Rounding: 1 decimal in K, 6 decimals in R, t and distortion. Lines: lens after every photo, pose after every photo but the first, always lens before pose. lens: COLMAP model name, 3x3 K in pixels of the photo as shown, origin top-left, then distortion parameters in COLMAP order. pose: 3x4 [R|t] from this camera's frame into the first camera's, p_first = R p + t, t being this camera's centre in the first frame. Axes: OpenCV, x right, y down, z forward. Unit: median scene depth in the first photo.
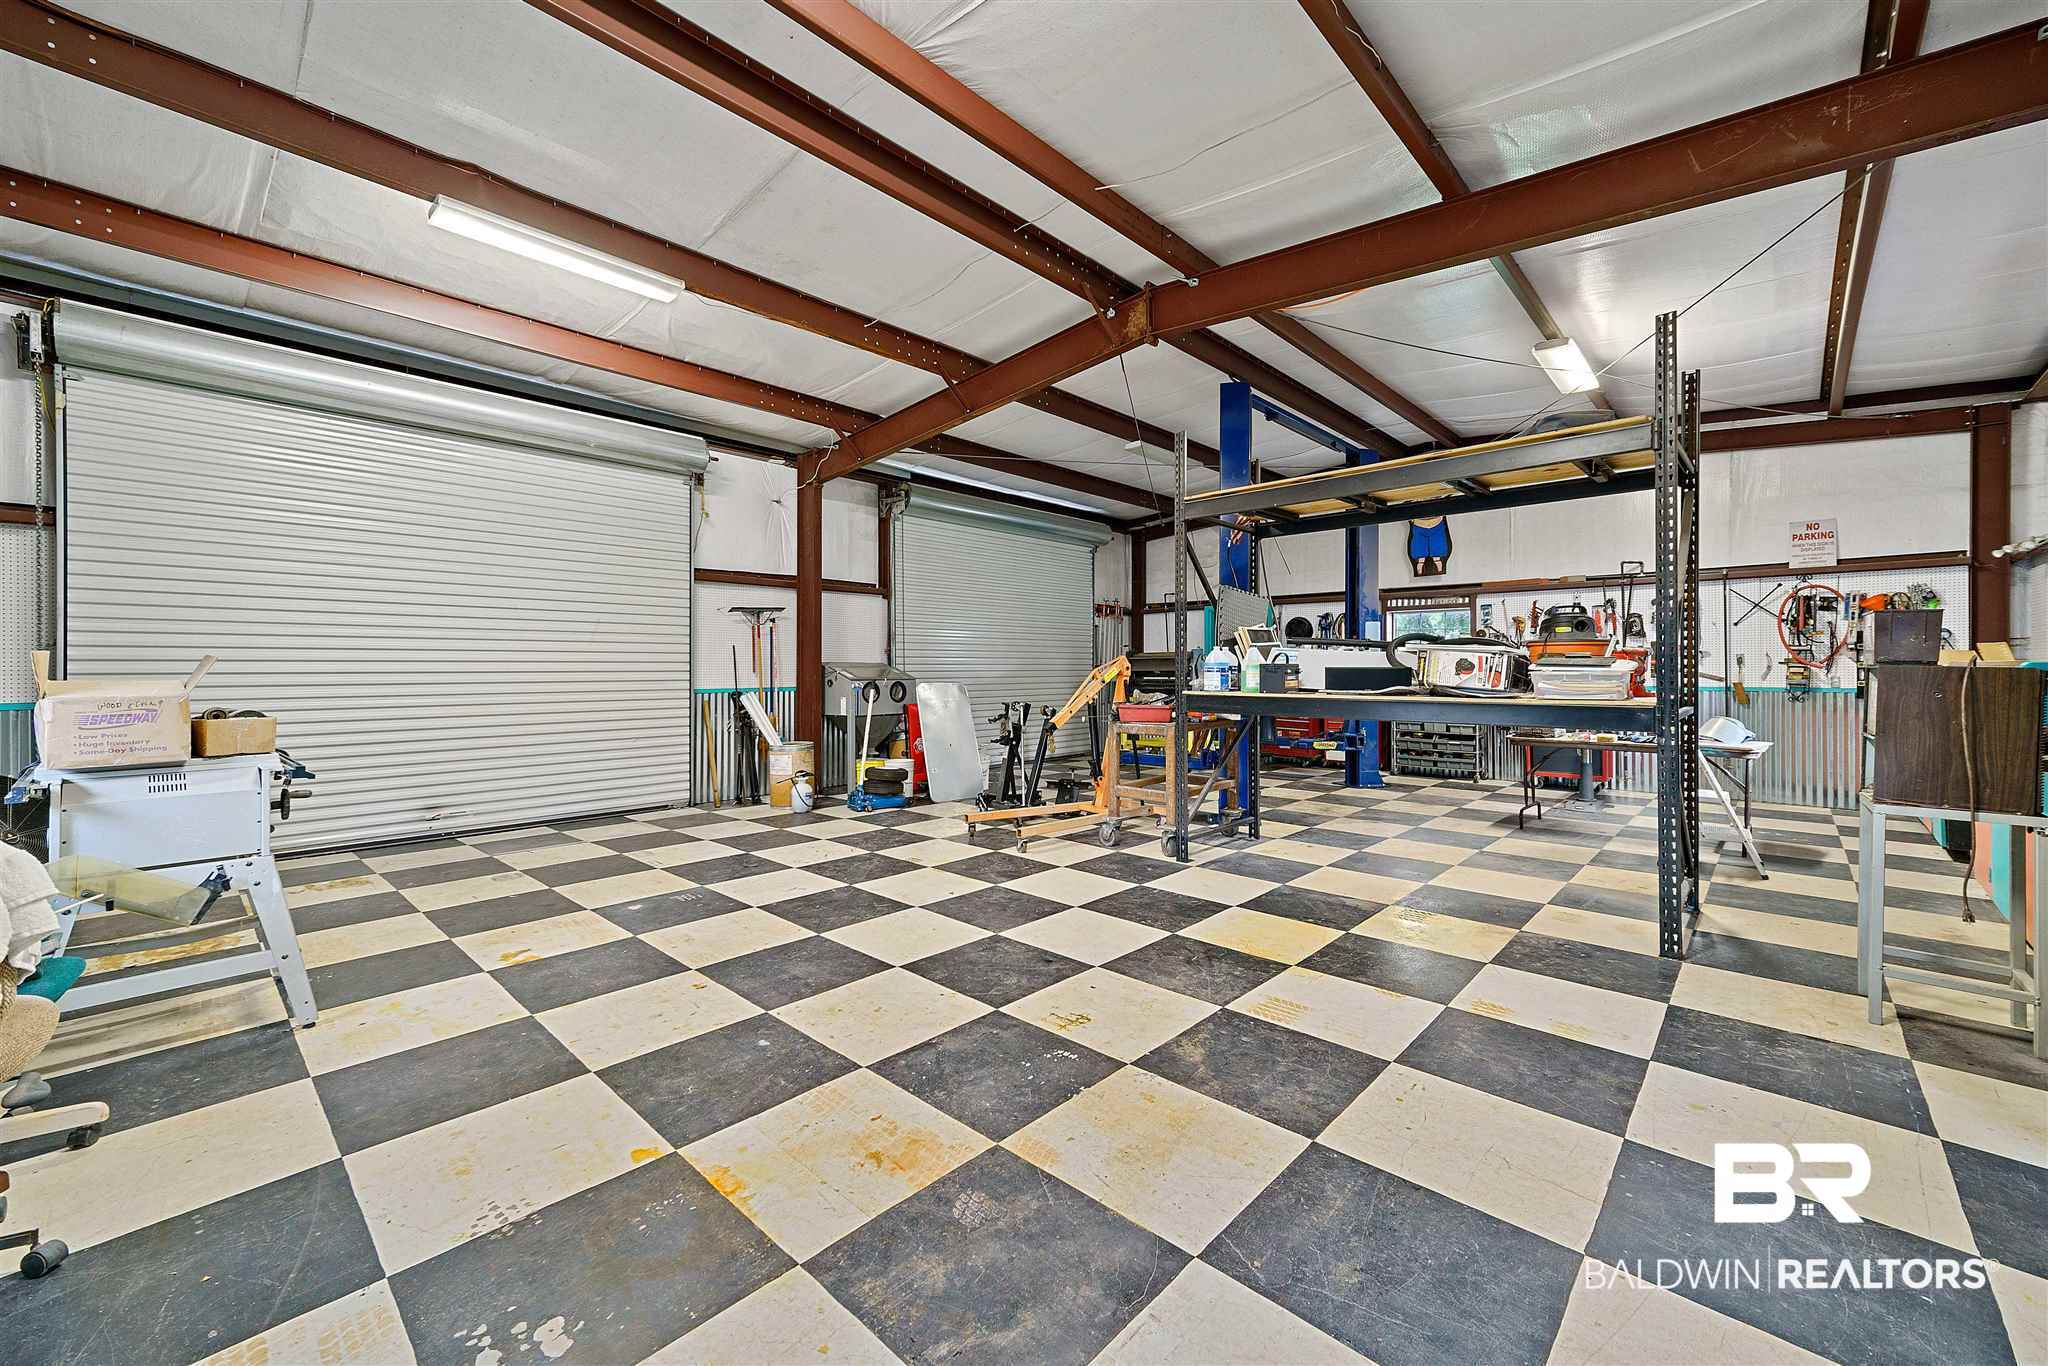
lens RADIAL K [[812.7, 0, 1023.0], [0, 812.7, 675.6], [0, 0, 1]] dist [0.016477, -0.000086]
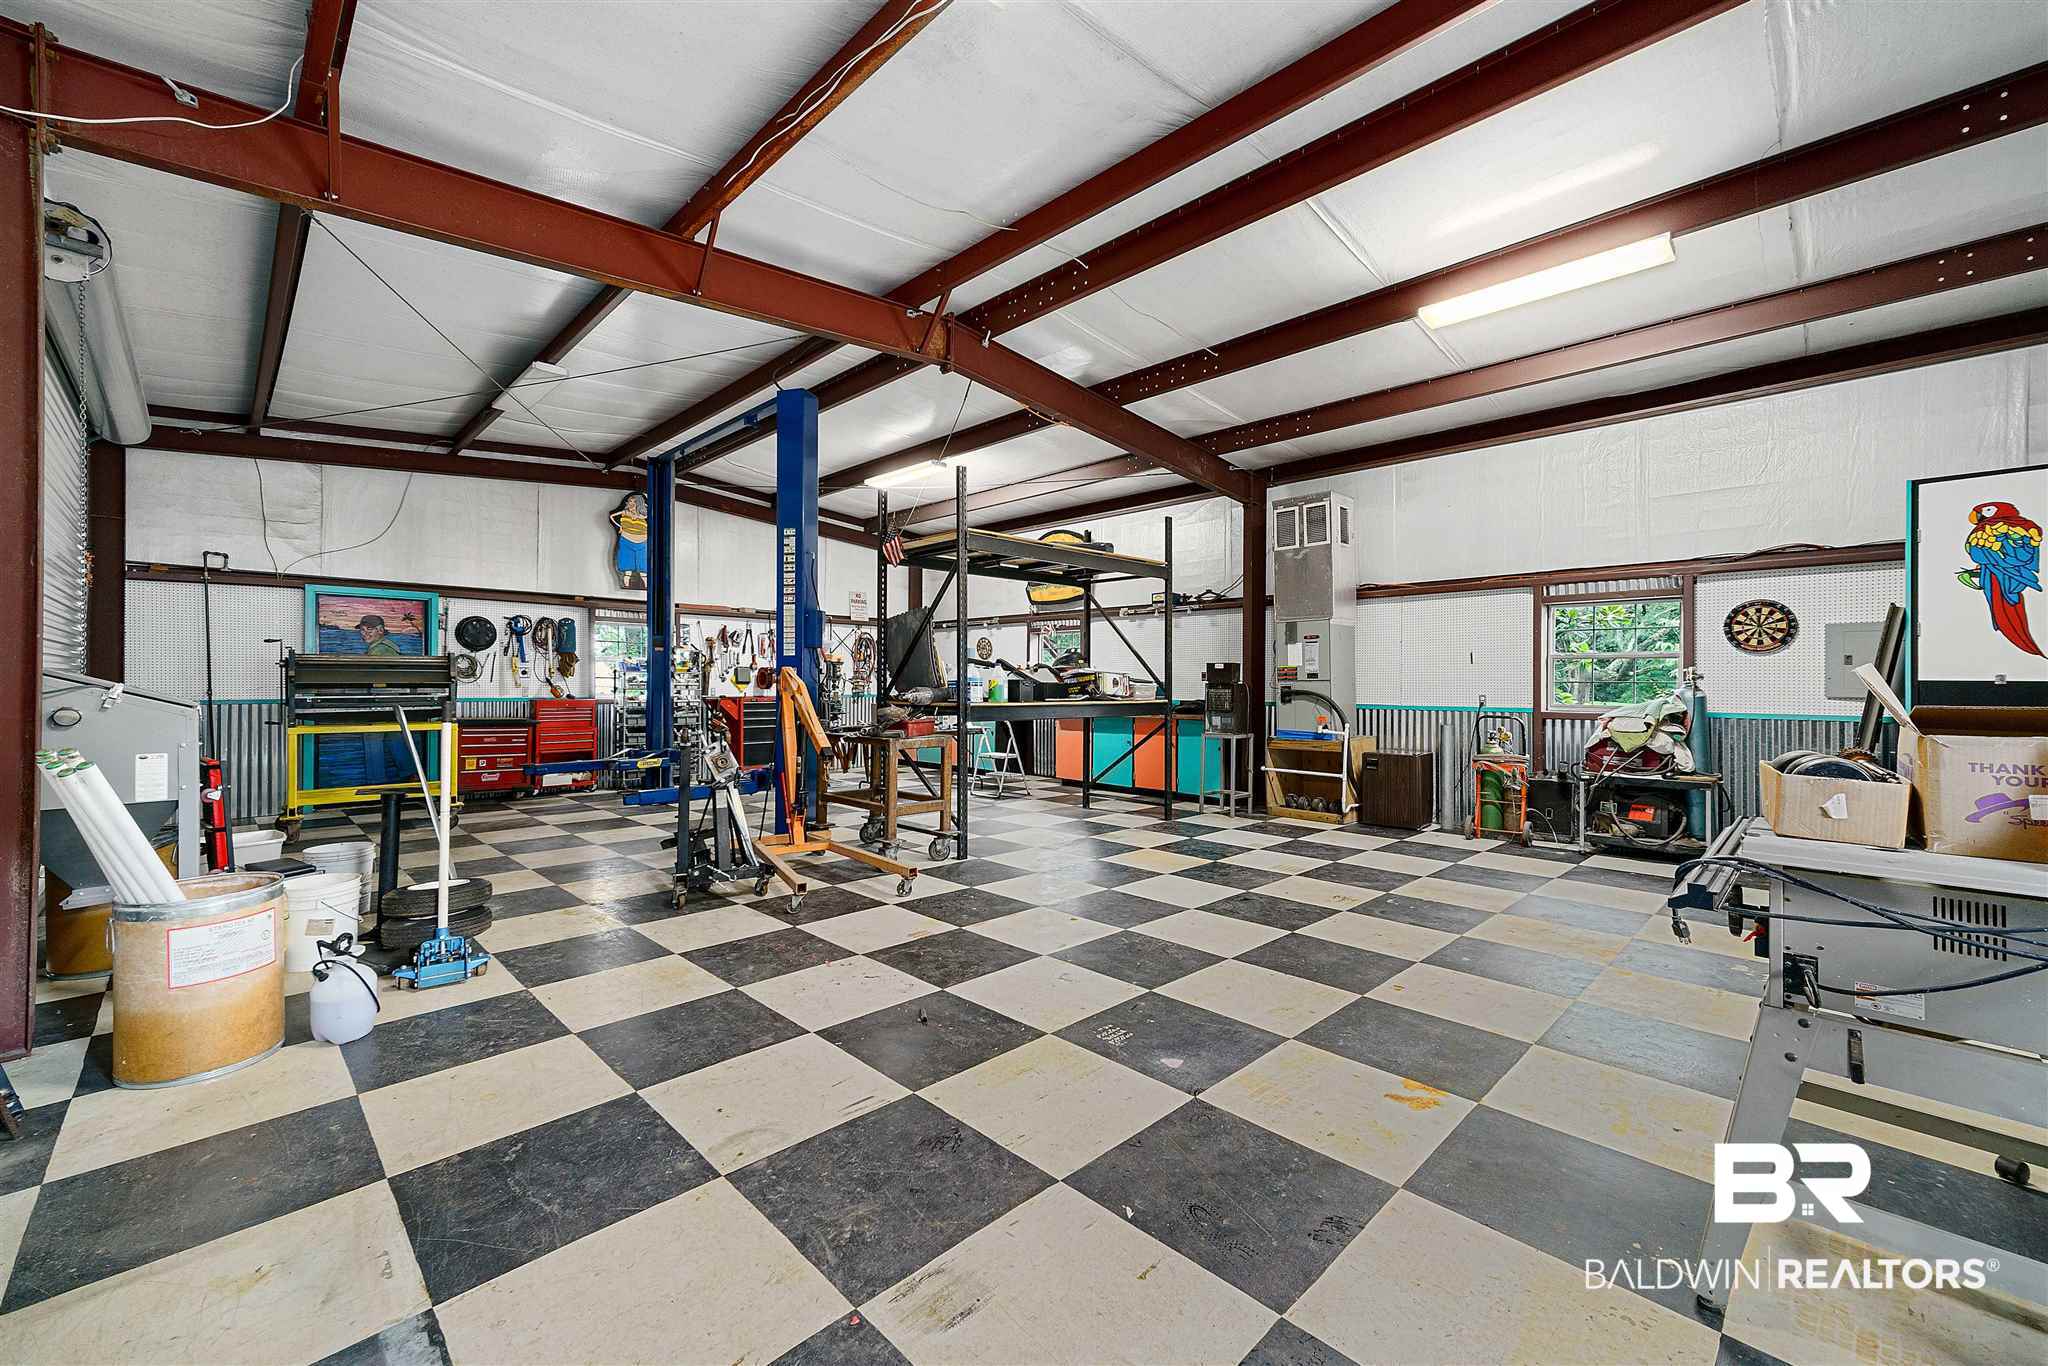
lens RADIAL K [[812.7, 0, 1023.0], [0, 812.7, 675.6], [0, 0, 1]] dist [0.016477, -0.000086]
pose [[0.038080, 0.010024, 0.999224, -1.227241], [0.004168, 0.999939, -0.010190, -0.009916], [-0.999266, 0.004553, 0.038036, 1.203431]]
